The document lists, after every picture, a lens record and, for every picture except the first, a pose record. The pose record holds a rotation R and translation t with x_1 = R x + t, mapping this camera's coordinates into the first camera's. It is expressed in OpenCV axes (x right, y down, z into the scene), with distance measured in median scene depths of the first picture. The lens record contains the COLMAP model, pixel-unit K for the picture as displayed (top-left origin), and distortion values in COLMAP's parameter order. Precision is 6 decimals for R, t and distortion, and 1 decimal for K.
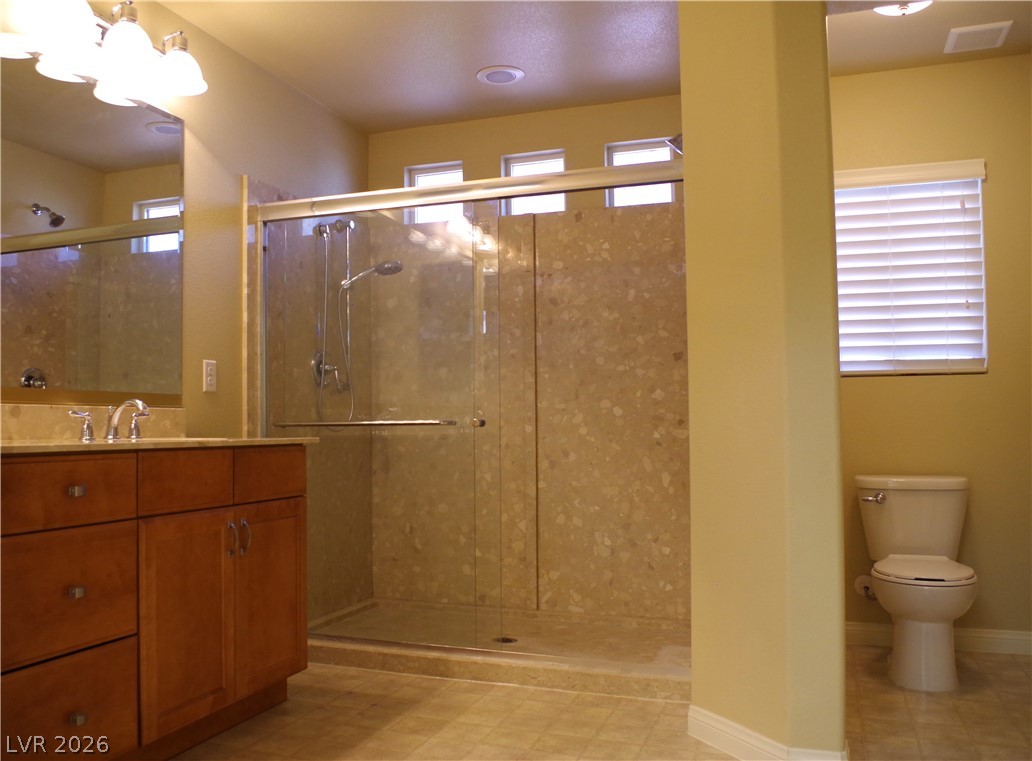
lens RADIAL K [[921.2, 0, 516.0], [0, 921.2, 380.5], [0, 0, 1]] dist [-0.083017, 0.008199]
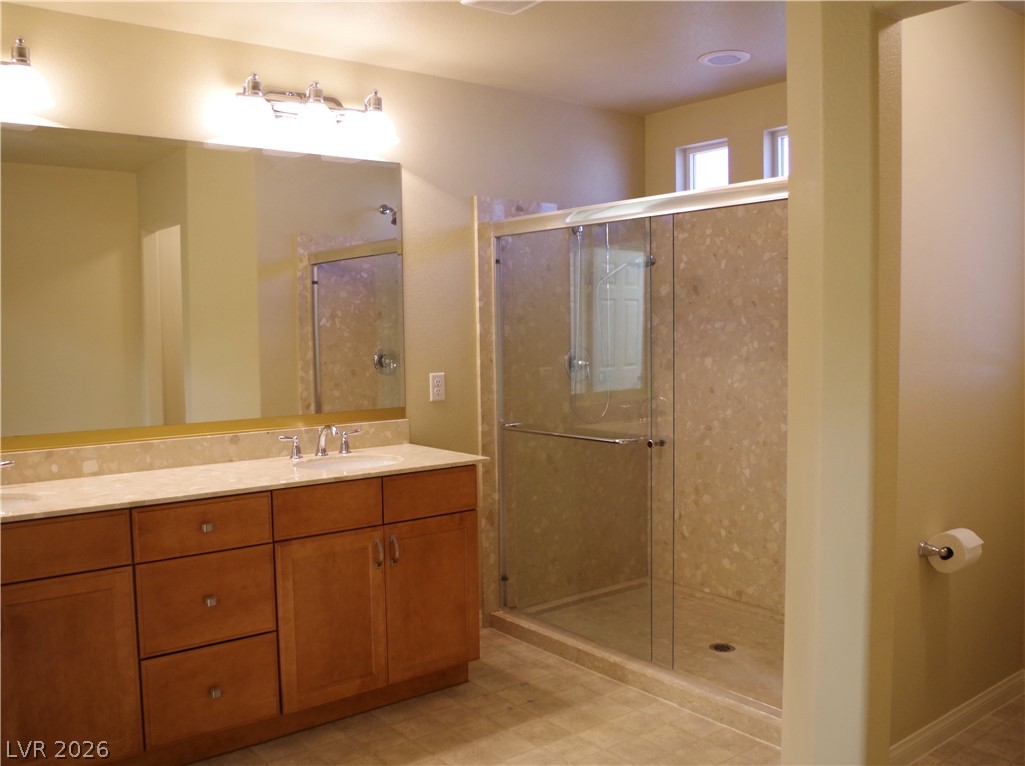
lens RADIAL K [[943.5, 0, 512.5], [0, 943.5, 383.0], [0, 0, 1]] dist [-0.095675, 0.011884]
pose [[0.848638, 0.031026, -0.528064, 0.339333], [0.028820, 0.994084, 0.104722, -0.121608], [0.528189, -0.104089, 0.842723, 0.059210]]
